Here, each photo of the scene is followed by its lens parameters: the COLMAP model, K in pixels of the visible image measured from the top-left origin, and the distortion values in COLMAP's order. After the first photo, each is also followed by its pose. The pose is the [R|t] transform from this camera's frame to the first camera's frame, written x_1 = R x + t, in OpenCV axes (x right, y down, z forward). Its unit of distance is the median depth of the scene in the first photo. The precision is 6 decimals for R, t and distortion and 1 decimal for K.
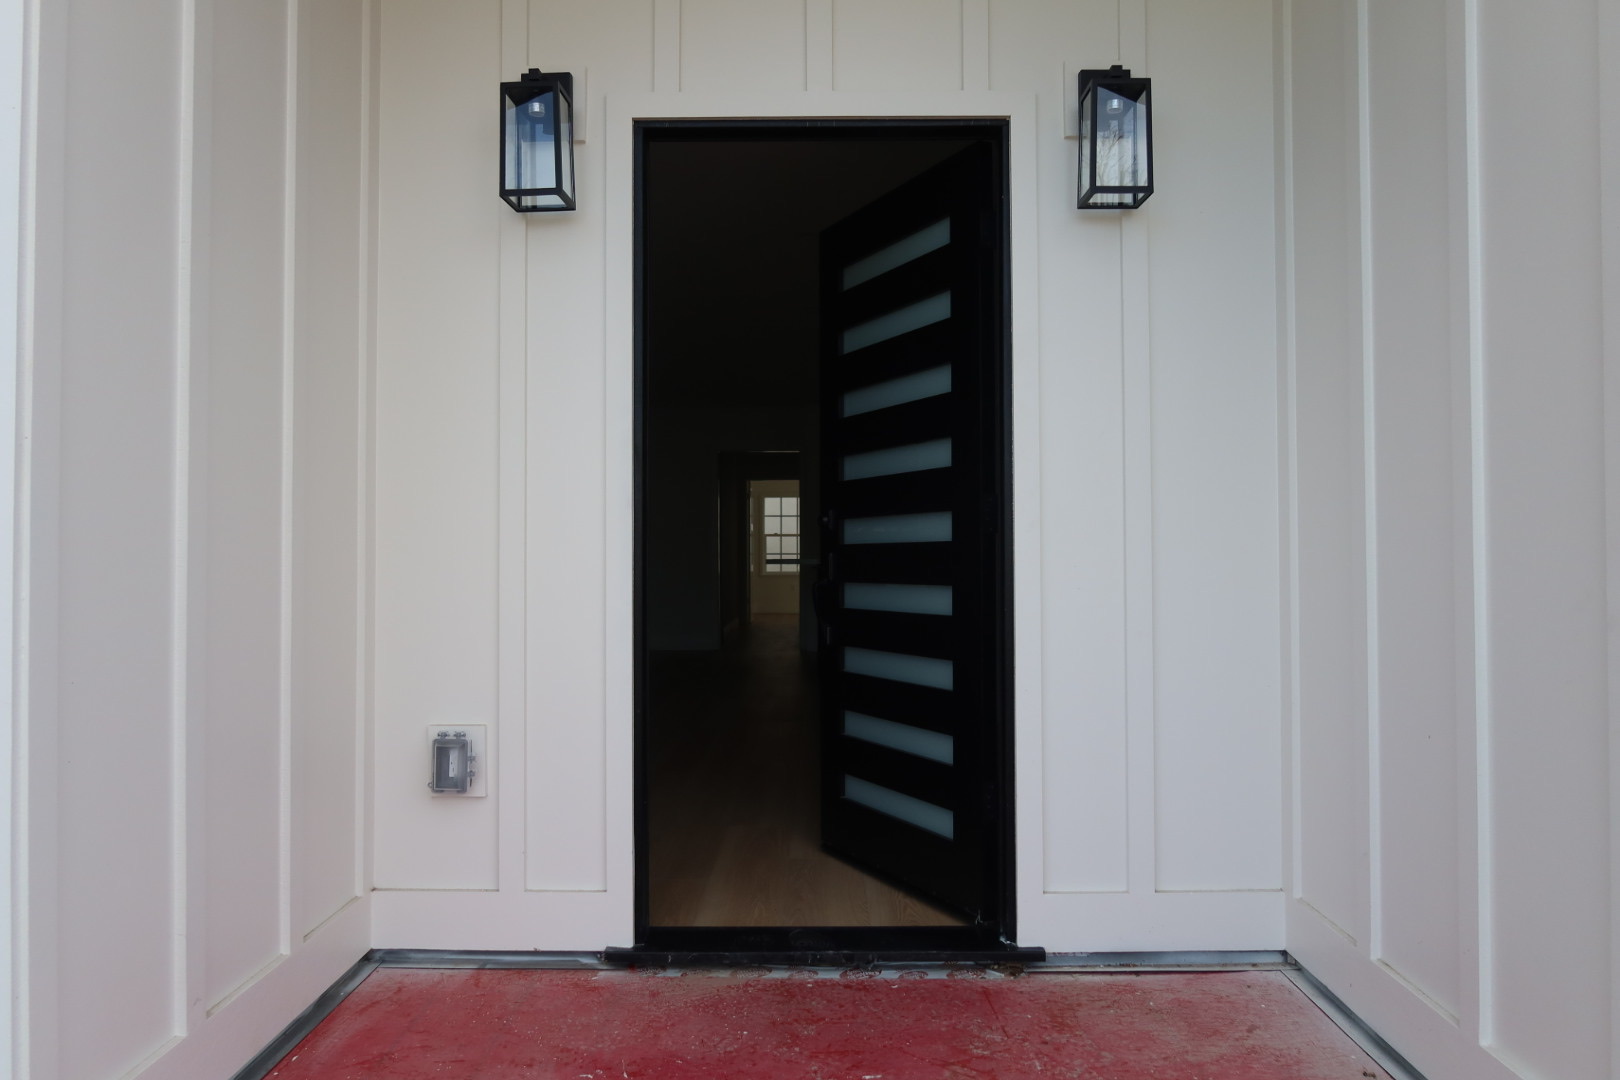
lens RADIAL K [[1116.5, 0, 810.0], [0, 1116.5, 540.0], [0, 0, 1]] dist [-0.029475, -0.000534]
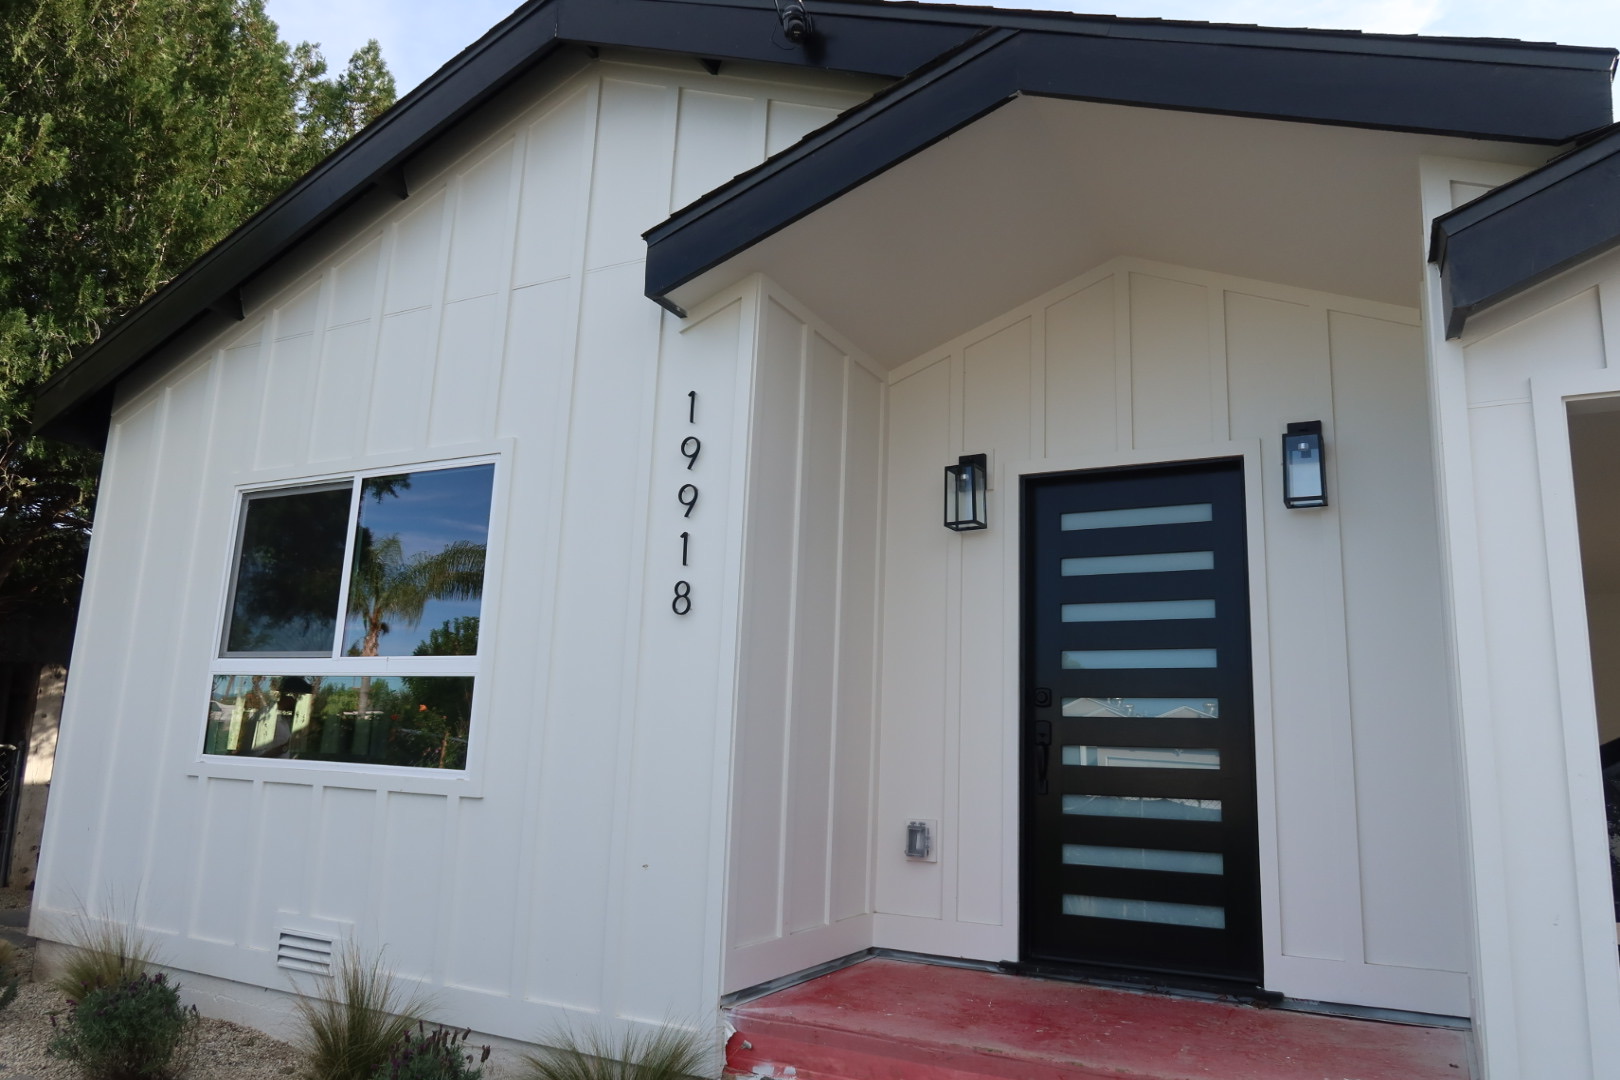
lens RADIAL K [[1116.5, 0, 810.0], [0, 1116.5, 540.0], [0, 0, 1]] dist [-0.029475, -0.000534]
pose [[0.886742, -0.055488, -0.458923, 0.364411], [-0.033488, 0.982450, -0.183494, 0.062212], [0.461051, 0.178080, 0.869321, -0.701013]]
